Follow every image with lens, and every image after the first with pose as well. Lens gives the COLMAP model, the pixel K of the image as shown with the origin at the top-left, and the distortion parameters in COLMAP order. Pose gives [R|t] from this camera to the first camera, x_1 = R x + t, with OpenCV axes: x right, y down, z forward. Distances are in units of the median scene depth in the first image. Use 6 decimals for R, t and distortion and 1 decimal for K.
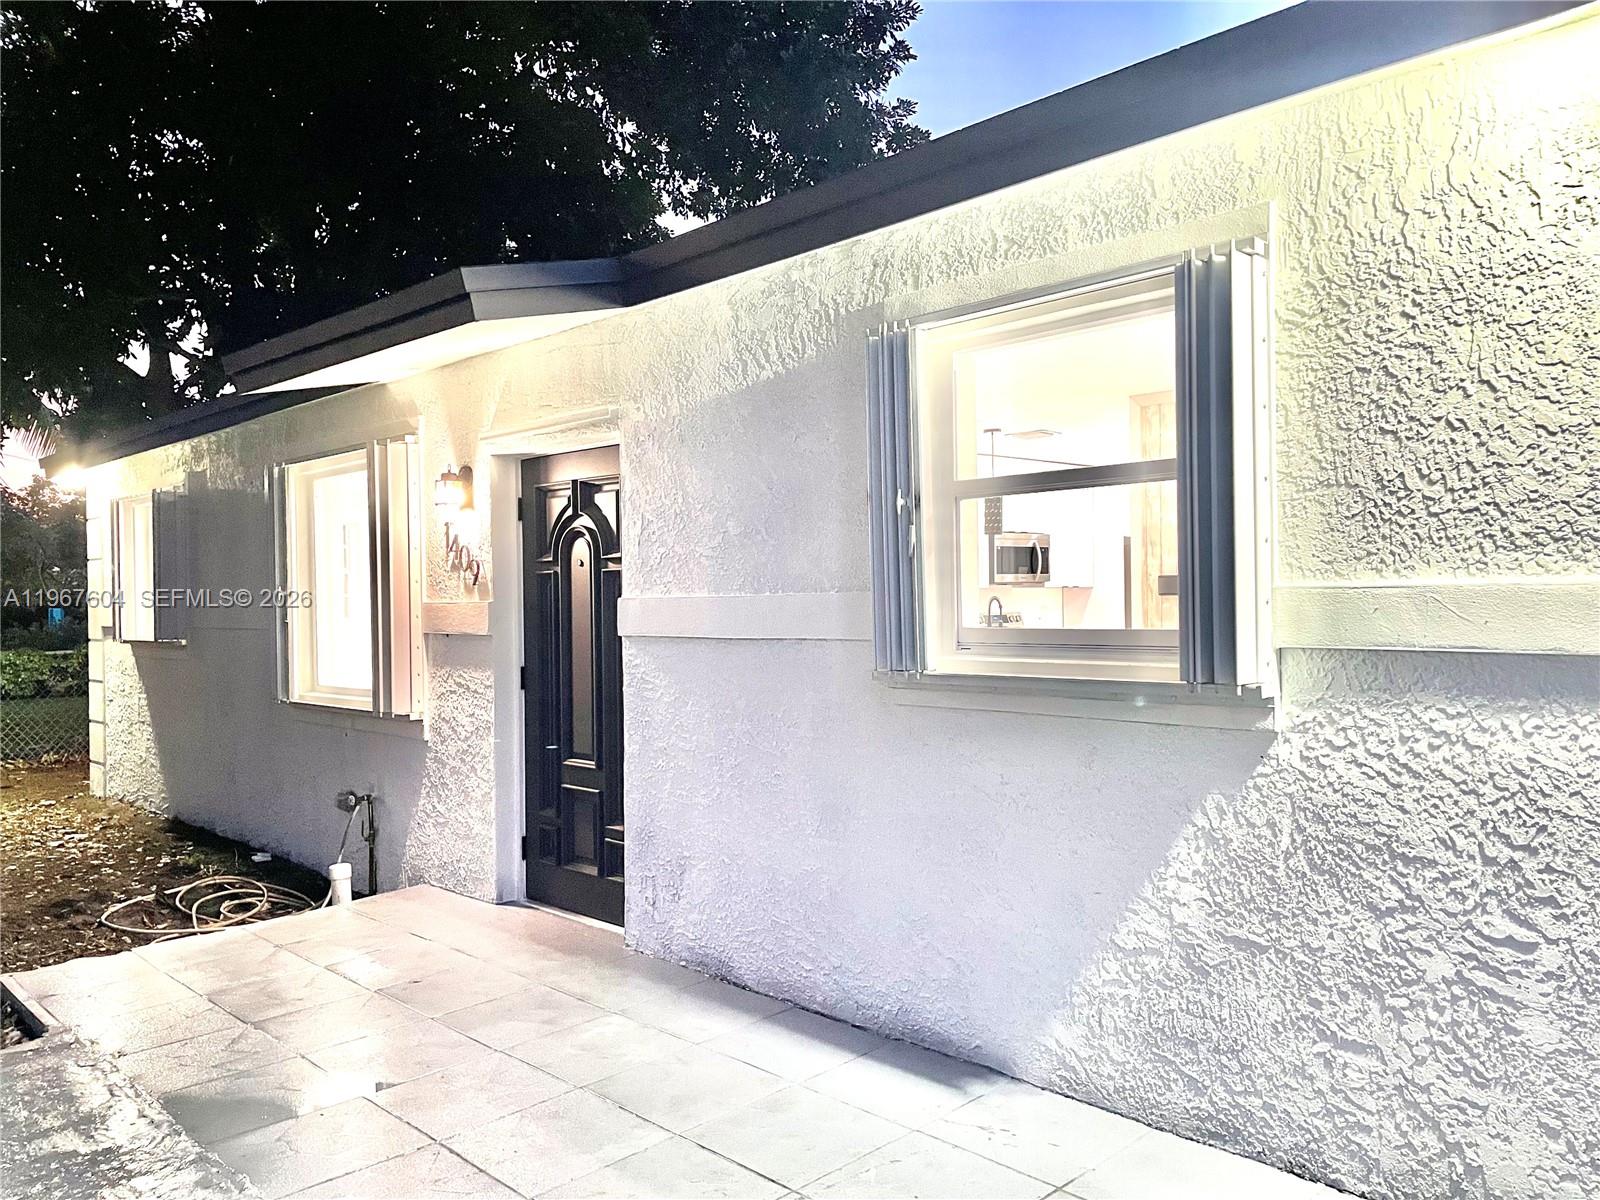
lens RADIAL K [[1199.9, 0, 792.4], [0, 1199.9, 601.5], [0, 0, 1]] dist [0.041392, -0.051935]
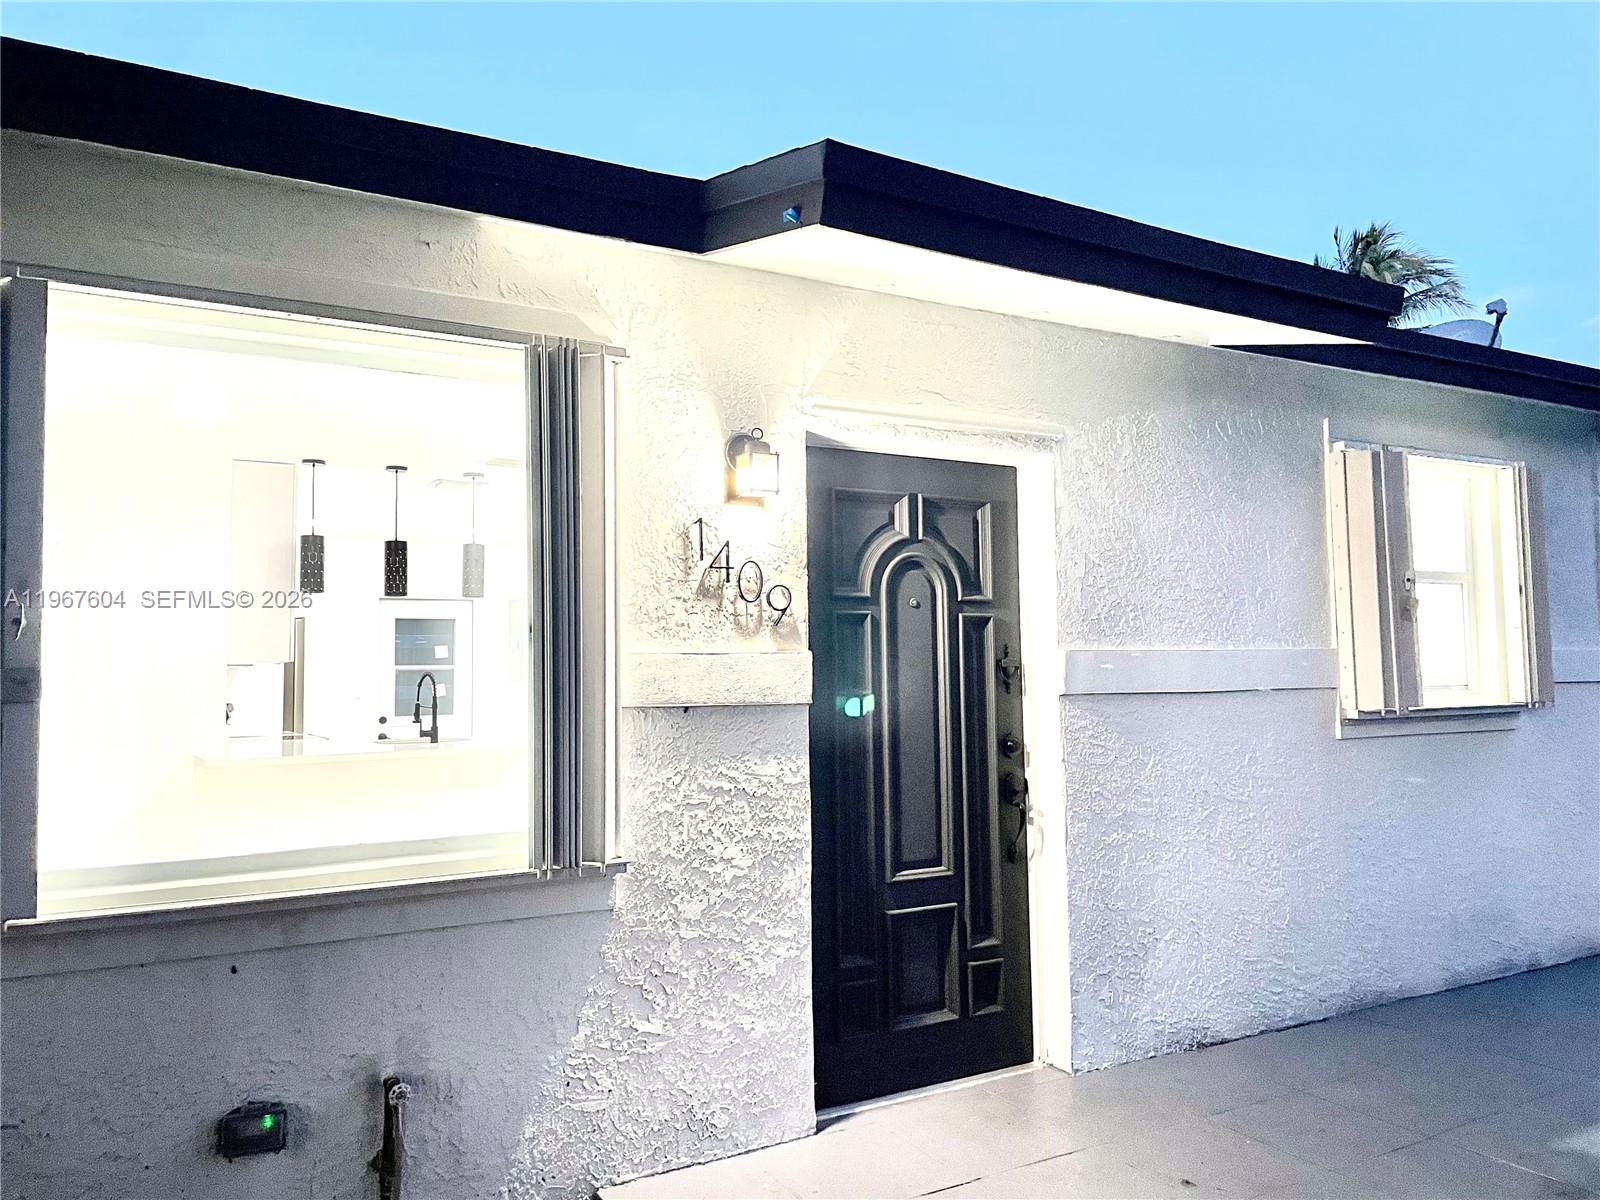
lens RADIAL K [[1199.9, 0, 794.3], [0, 1199.9, 594.0], [0, 0, 1]] dist [0.041392, -0.051935]
pose [[0.250431, 0.080883, 0.964750, -0.942051], [0.014126, 0.996093, -0.087178, 0.027276], [-0.968031, 0.035460, 0.248309, 0.905097]]
